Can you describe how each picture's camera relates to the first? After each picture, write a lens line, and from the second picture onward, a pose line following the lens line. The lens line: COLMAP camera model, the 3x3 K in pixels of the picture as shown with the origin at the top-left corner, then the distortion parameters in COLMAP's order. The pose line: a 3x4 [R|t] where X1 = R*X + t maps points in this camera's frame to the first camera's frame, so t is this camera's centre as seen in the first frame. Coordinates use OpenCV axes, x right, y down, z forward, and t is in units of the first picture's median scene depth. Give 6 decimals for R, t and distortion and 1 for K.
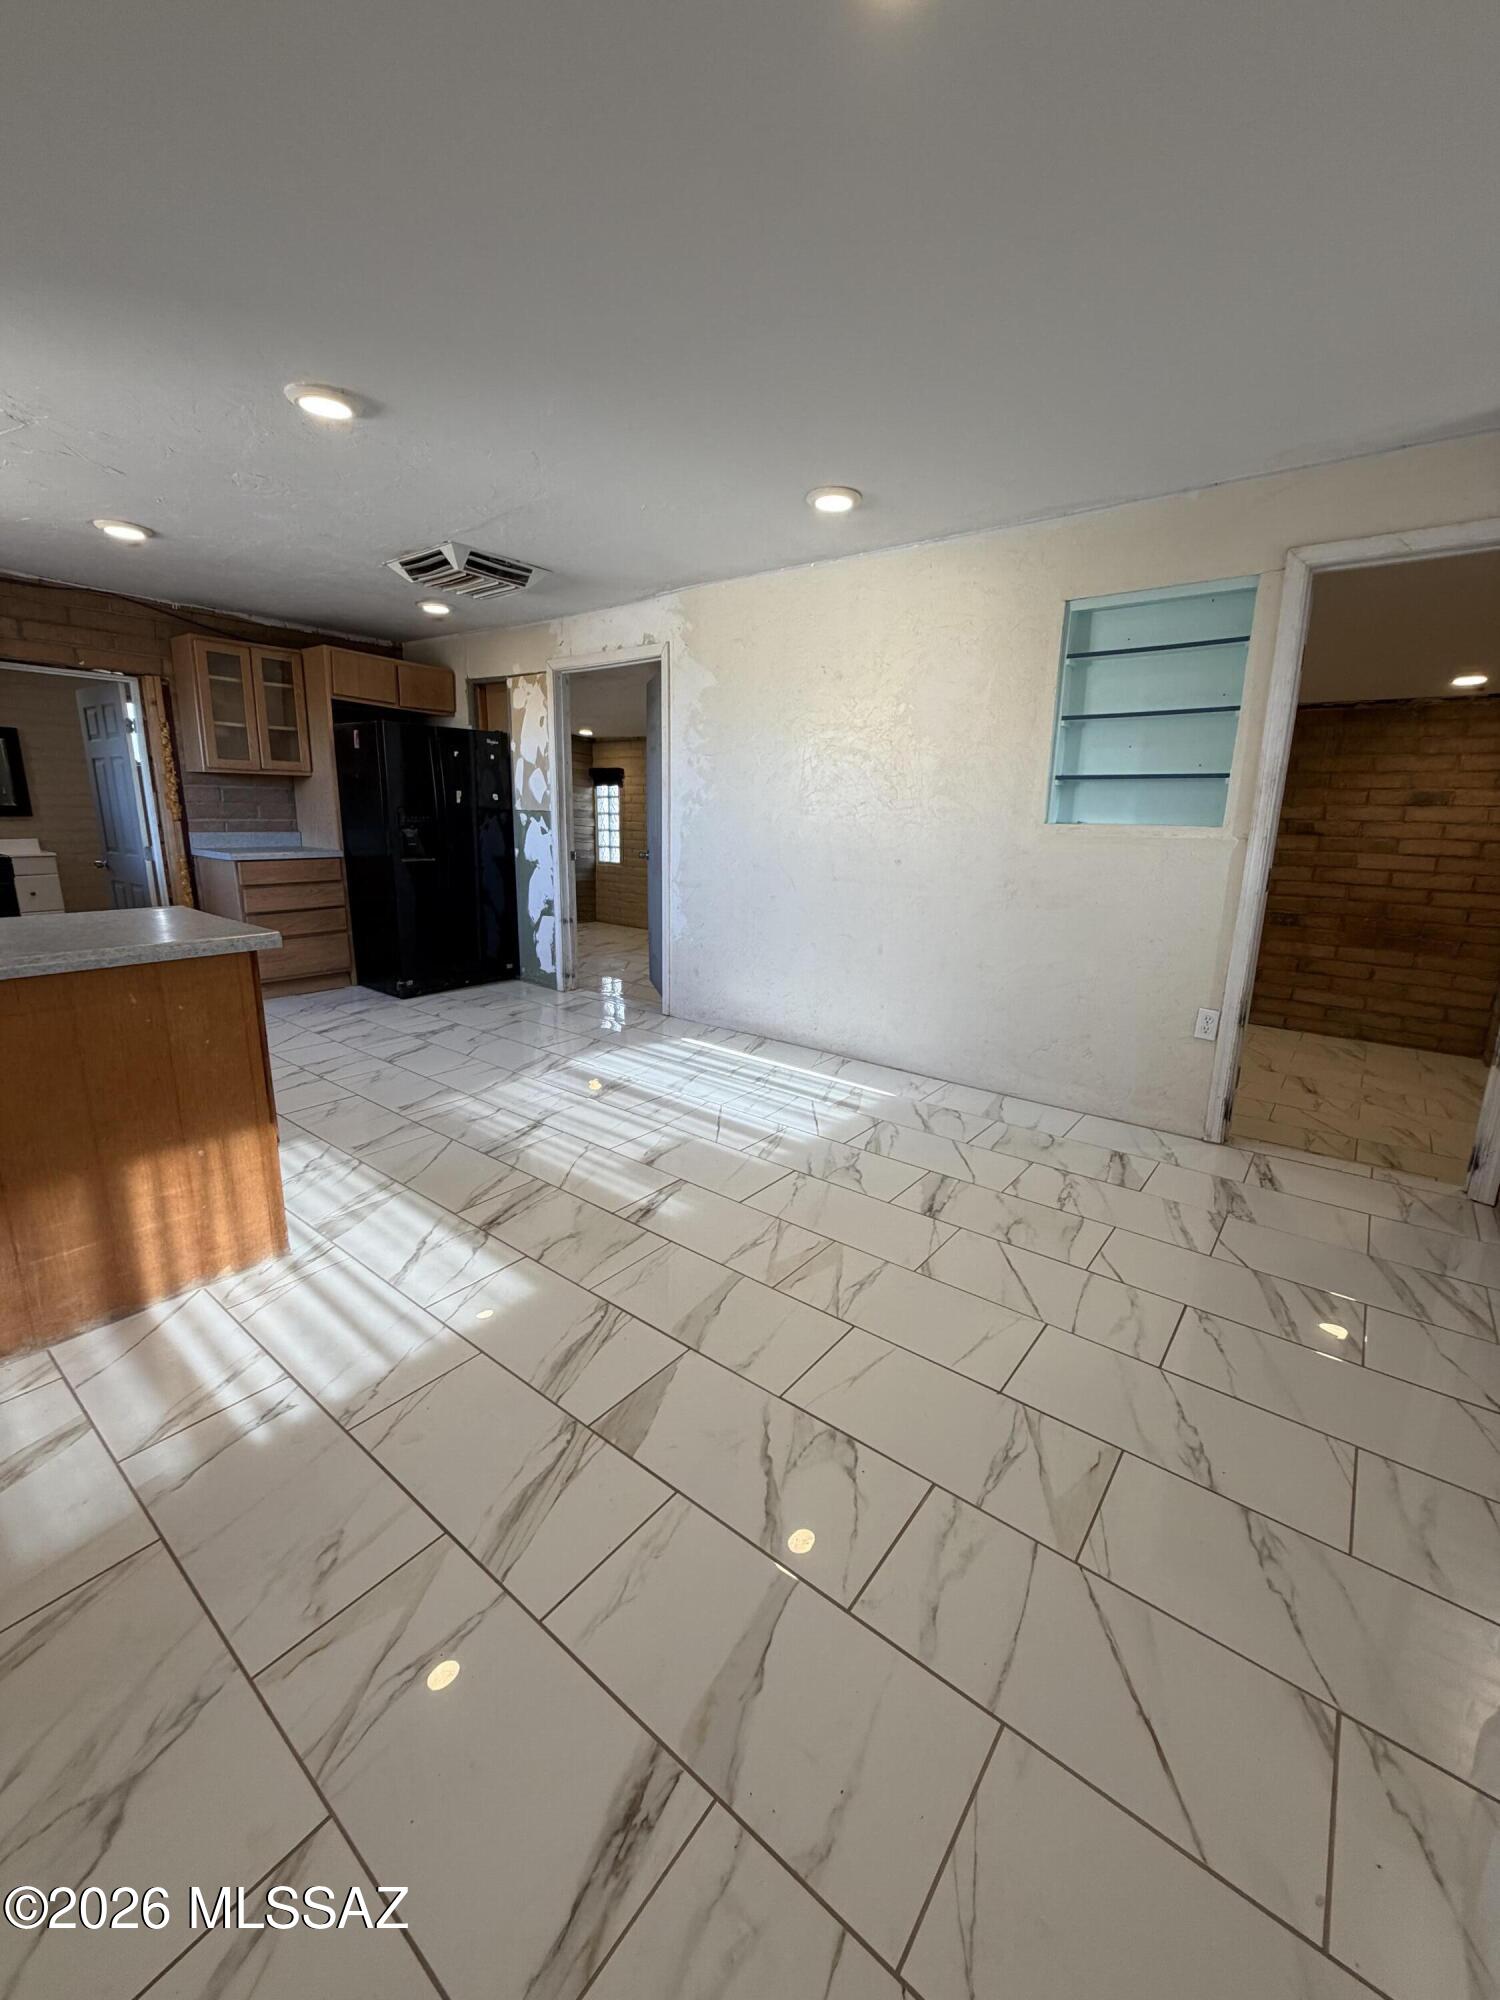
lens RADIAL K [[798.4, 0, 745.8], [0, 798.4, 989.1], [0, 0, 1]] dist [-0.001491, 0.000023]
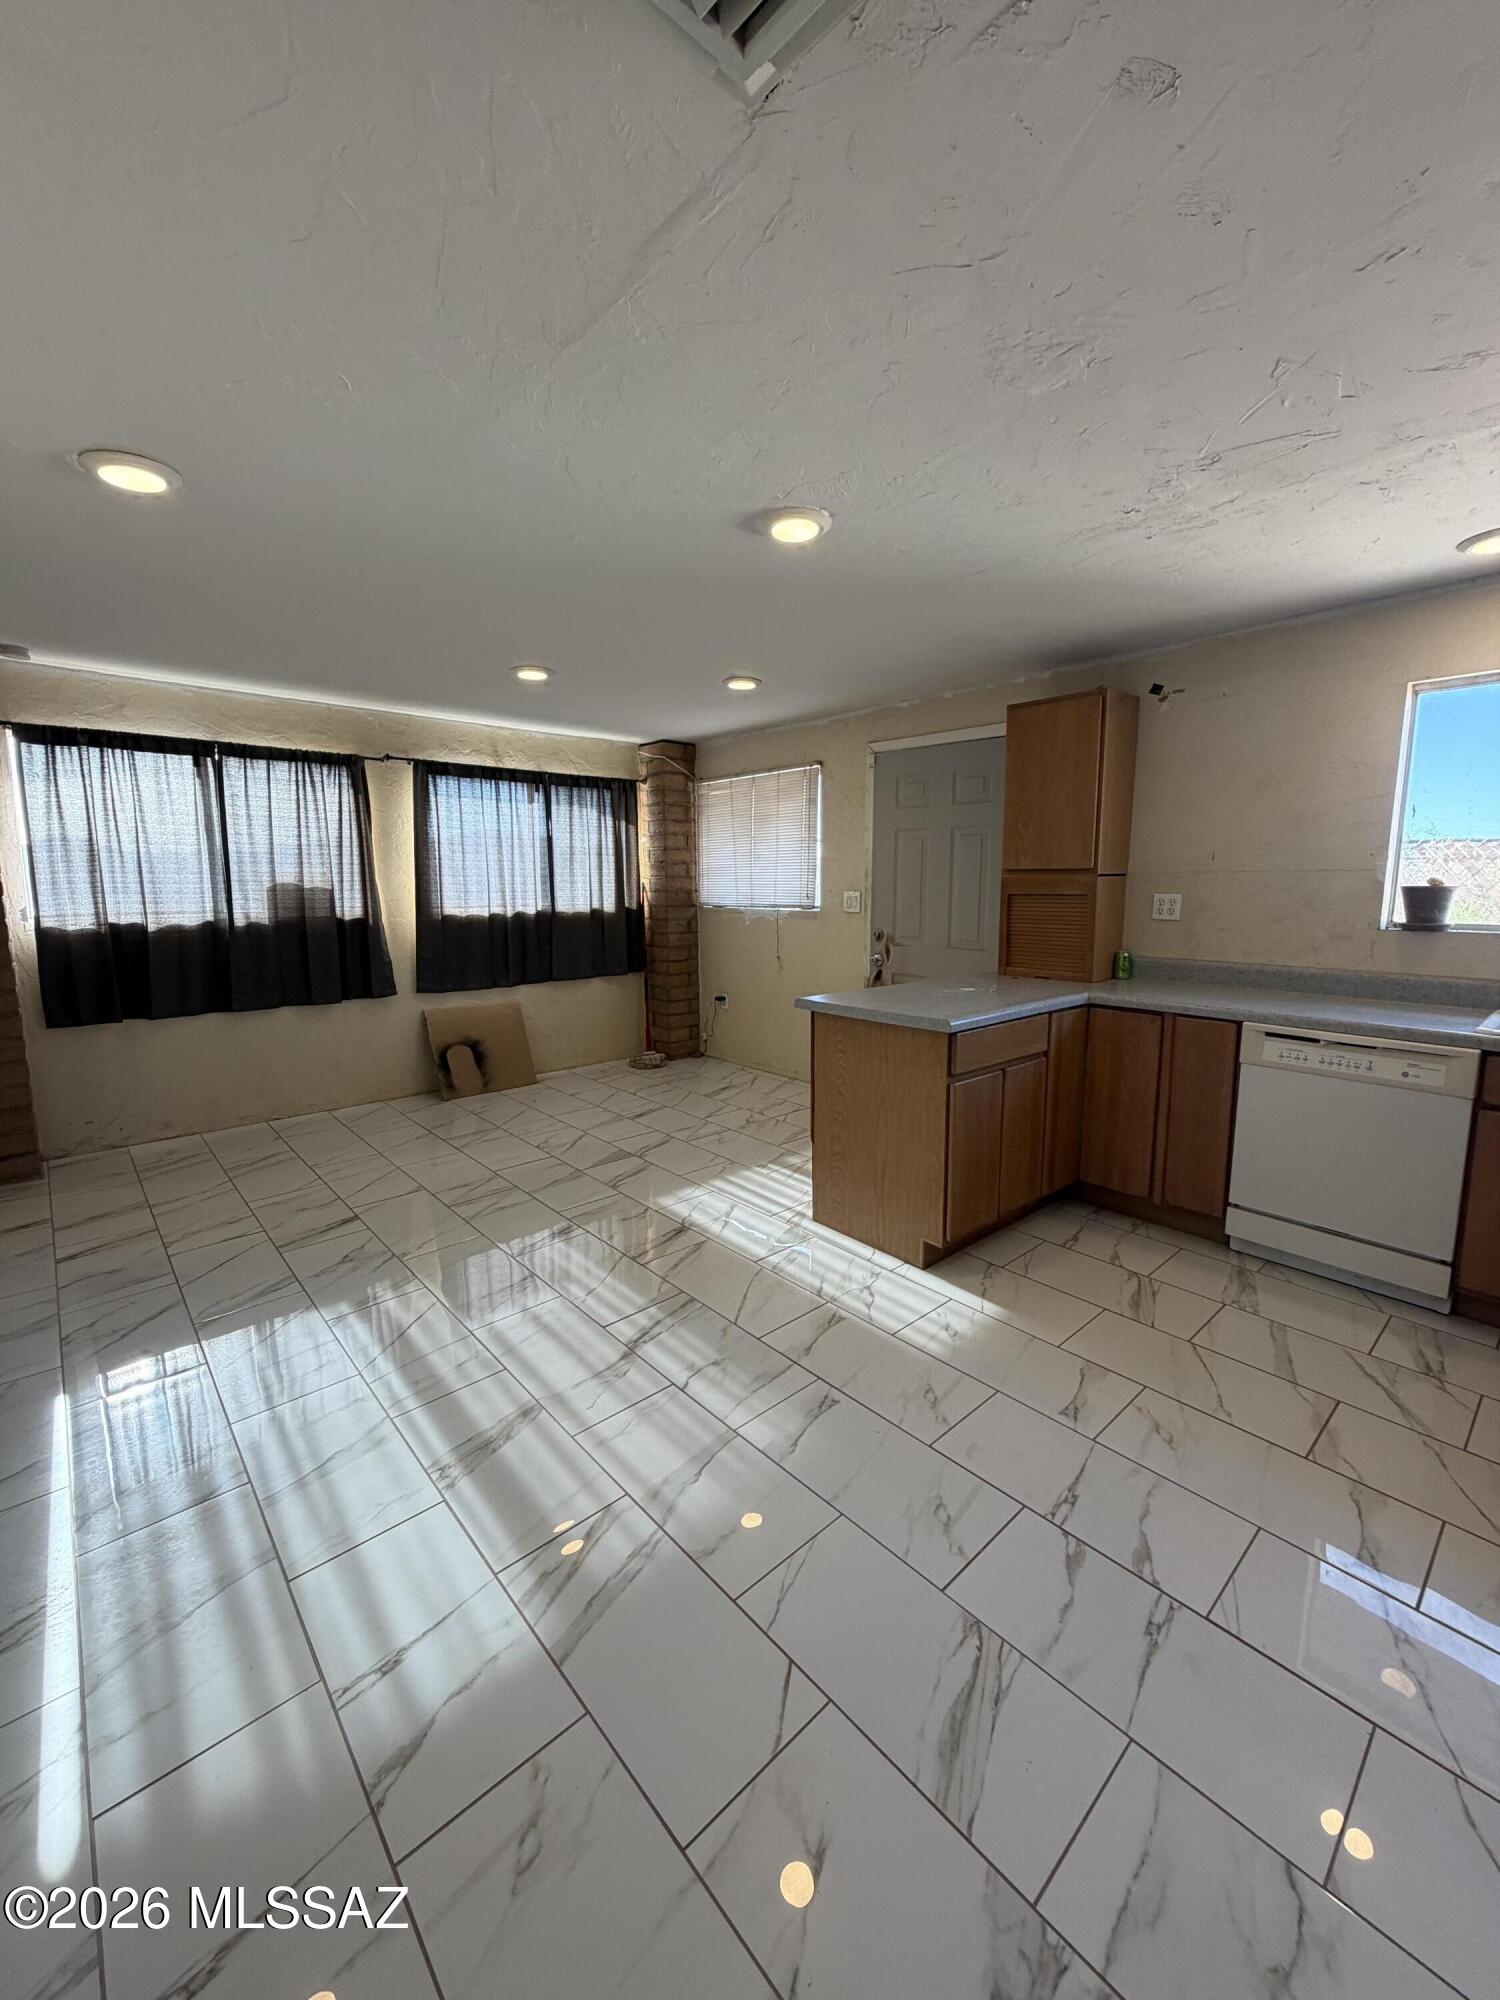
lens RADIAL K [[798.4, 0, 750.4], [0, 798.4, 995.7], [0, 0, 1]] dist [-0.001491, 0.000023]
pose [[-0.985411, -0.038241, 0.165841, -0.511574], [0.023207, 0.935137, 0.353525, -0.421144], [-0.168603, 0.352216, -0.920607, 1.643318]]
